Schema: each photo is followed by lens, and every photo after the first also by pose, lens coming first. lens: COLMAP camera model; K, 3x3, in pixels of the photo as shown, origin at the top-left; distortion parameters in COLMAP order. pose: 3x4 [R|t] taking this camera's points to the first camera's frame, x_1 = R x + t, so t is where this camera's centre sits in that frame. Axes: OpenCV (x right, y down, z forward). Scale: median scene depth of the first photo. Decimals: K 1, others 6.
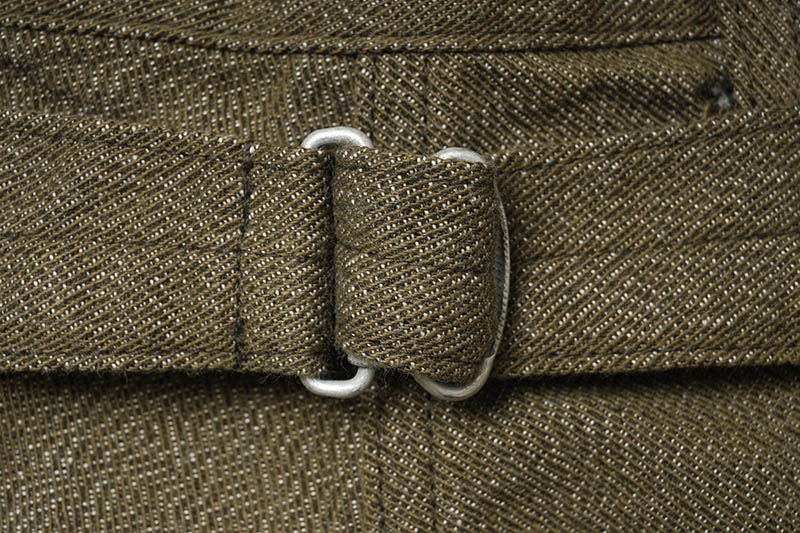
lens RADIAL K [[1980.3, 0, 399.8], [0, 1980.3, 265.4], [0, 0, 1]] dist [0.086012, 0.000000]
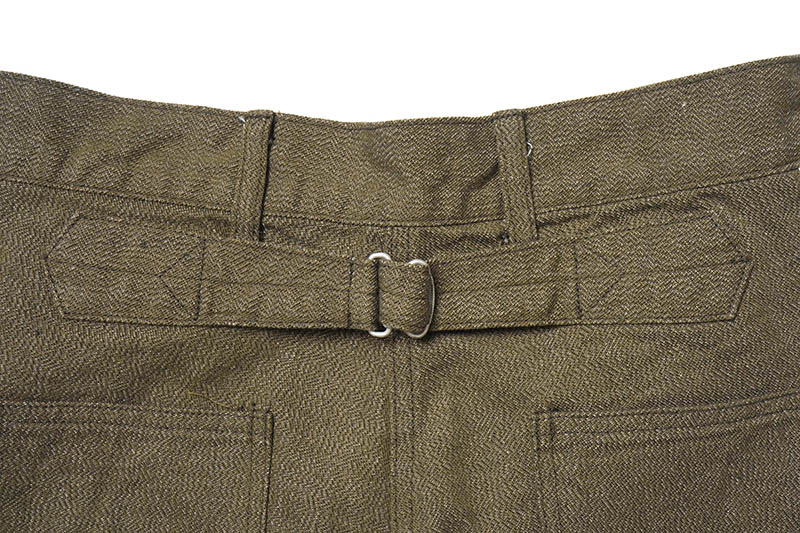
lens RADIAL K [[1050.8, 0, 400.1], [0, 1050.8, 268.2], [0, 0, 1]] dist [0.160713, 0.000000]
pose [[0.999717, 0.002433, -0.023659, 0.039240], [-0.001367, 0.998988, 0.044966, -0.116647], [0.023744, -0.044921, 0.998708, -0.655953]]
